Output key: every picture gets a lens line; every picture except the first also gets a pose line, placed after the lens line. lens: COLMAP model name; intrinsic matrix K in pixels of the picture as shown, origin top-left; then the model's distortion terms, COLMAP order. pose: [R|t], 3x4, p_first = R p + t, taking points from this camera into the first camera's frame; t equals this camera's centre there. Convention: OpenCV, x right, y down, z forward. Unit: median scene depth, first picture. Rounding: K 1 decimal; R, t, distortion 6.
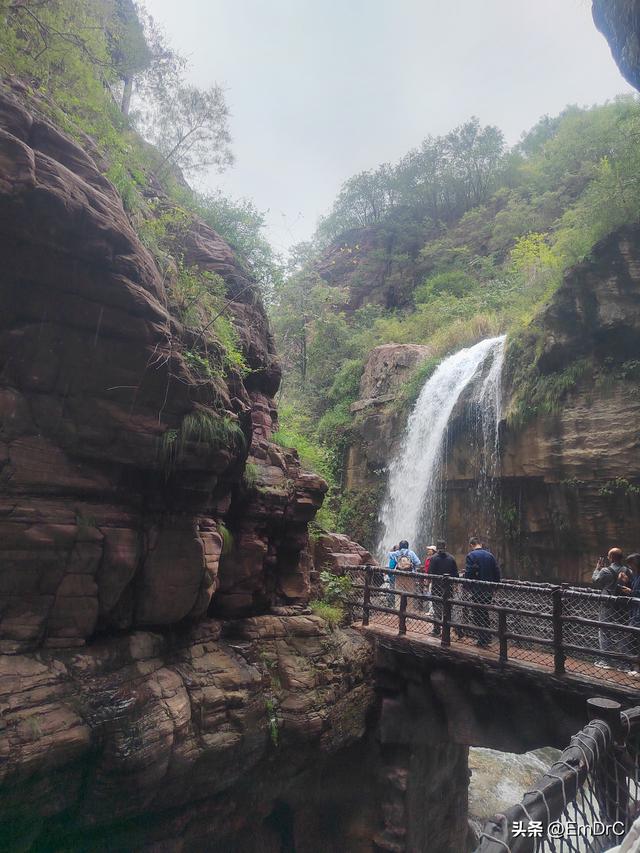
lens RADIAL K [[578.4, 0, 323.3], [0, 578.4, 419.9], [0, 0, 1]] dist [0.049675, -0.042956]
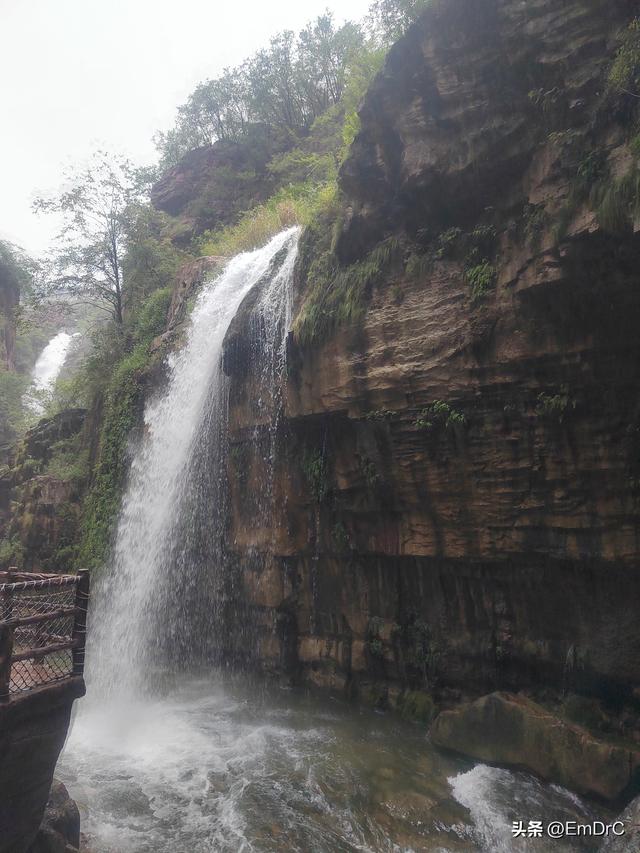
lens RADIAL K [[578.4, 0, 323.3], [0, 578.4, 419.9], [0, 0, 1]] dist [0.049675, -0.042956]
pose [[0.991722, -0.050380, 0.118111, 0.271151], [0.045469, 0.998000, 0.043907, 0.078297], [-0.120086, -0.038173, 0.992029, 0.315445]]
